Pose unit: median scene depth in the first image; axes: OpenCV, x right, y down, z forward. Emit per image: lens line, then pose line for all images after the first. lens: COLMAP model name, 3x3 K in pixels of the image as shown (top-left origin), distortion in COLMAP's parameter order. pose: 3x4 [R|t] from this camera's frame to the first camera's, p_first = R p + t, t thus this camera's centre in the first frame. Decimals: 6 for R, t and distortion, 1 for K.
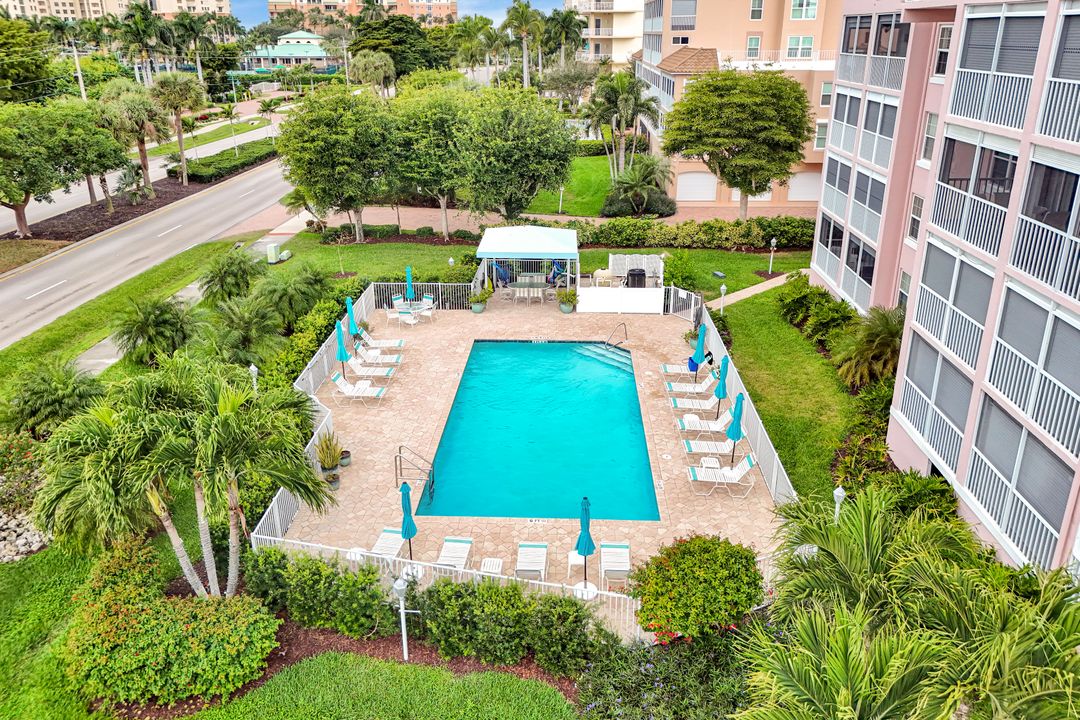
lens RADIAL K [[791.2, 0, 538.9], [0, 791.2, 308.9], [0, 0, 1]] dist [0.092583, -0.091453]
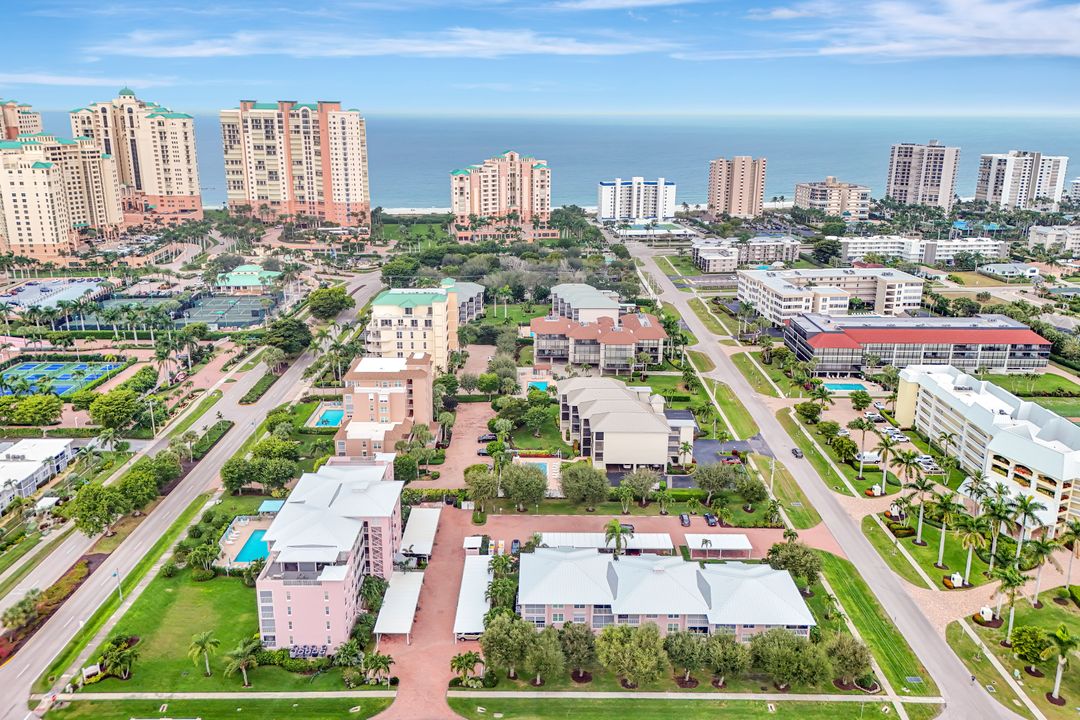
lens RADIAL K [[791.2, 0, 538.9], [0, 791.2, 308.9], [0, 0, 1]] dist [0.092583, -0.091453]
pose [[0.998882, -0.003145, 0.047171, 1.527796], [0.007117, 0.996418, -0.084261, -0.941436], [-0.046737, 0.084502, 0.995327, -4.435624]]
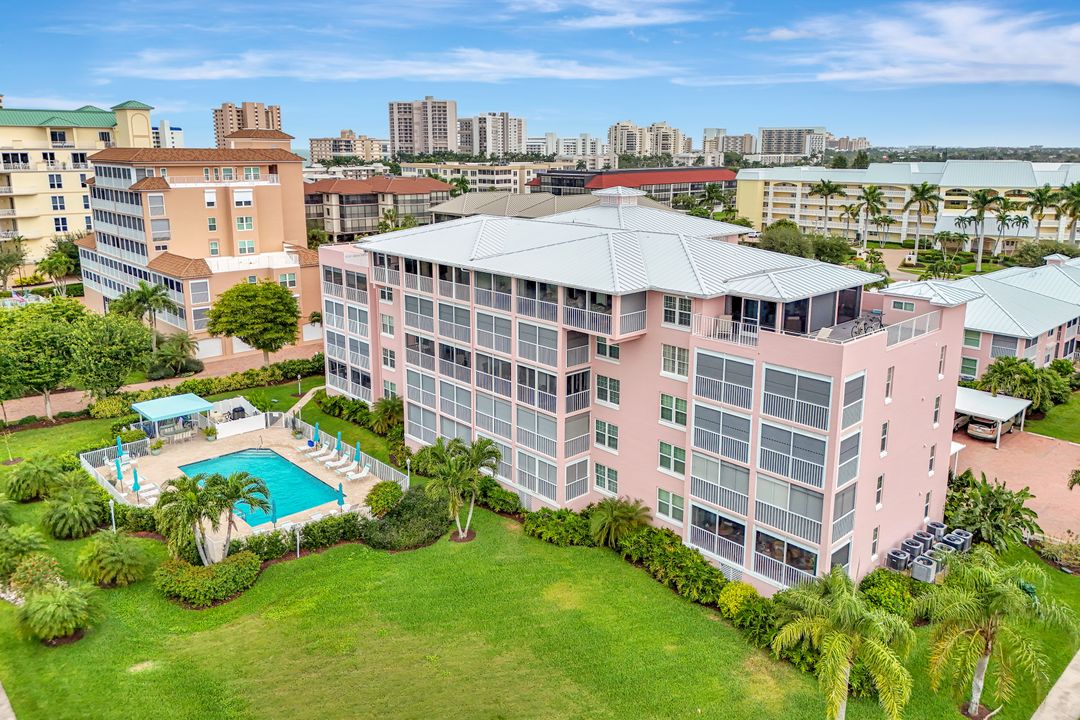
lens RADIAL K [[791.2, 0, 538.9], [0, 791.2, 308.9], [0, 0, 1]] dist [0.092583, -0.091453]
pose [[0.698207, -0.133686, 0.703303, -0.701480], [0.226178, 0.973283, -0.039535, -0.048138], [-0.679228, 0.186675, 0.709790, -0.826571]]
